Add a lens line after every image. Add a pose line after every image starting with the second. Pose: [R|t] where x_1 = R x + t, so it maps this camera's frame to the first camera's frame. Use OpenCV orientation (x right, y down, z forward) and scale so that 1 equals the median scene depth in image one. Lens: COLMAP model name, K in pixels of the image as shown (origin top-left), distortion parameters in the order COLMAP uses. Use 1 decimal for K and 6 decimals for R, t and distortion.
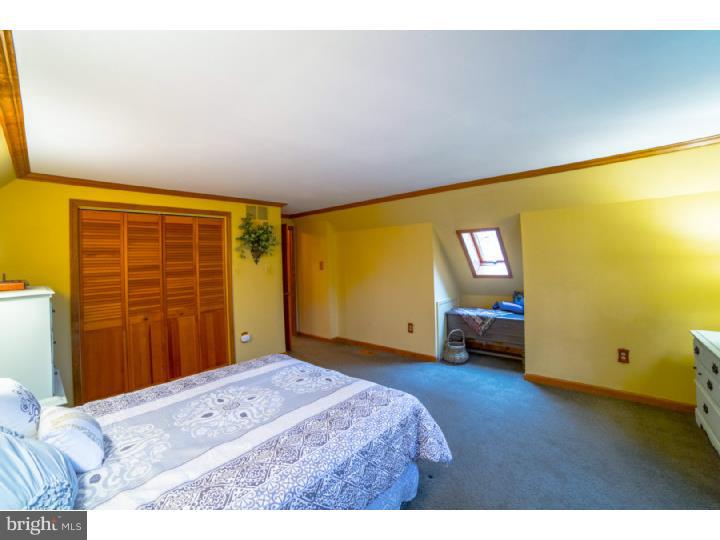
lens RADIAL K [[297.7, 0, 362.6], [0, 297.7, 252.4], [0, 0, 1]] dist [-0.061268, 0.000029]
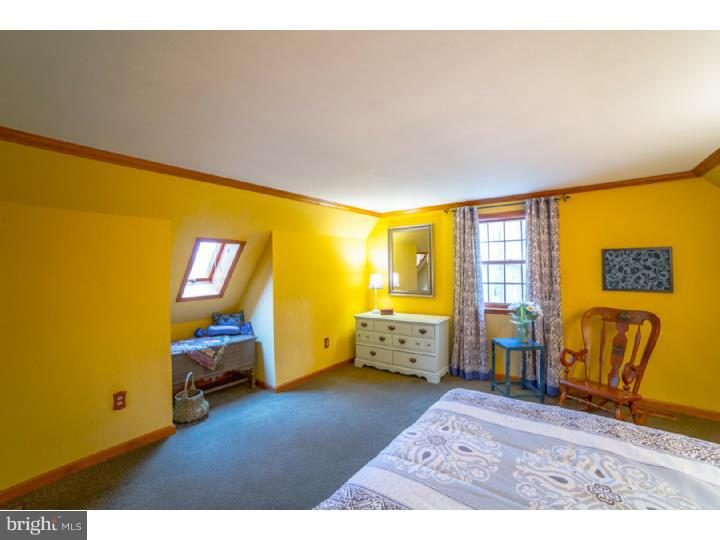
lens RADIAL K [[289.9, 0, 360.0], [0, 289.9, 270.0], [0, 0, 1]] dist [-0.052859, 0.000250]
pose [[-0.029788, 0.043513, 0.998609, -0.427766], [0.009840, 0.999016, -0.043238, 0.046056], [-0.999508, 0.008539, -0.030186, 0.649327]]
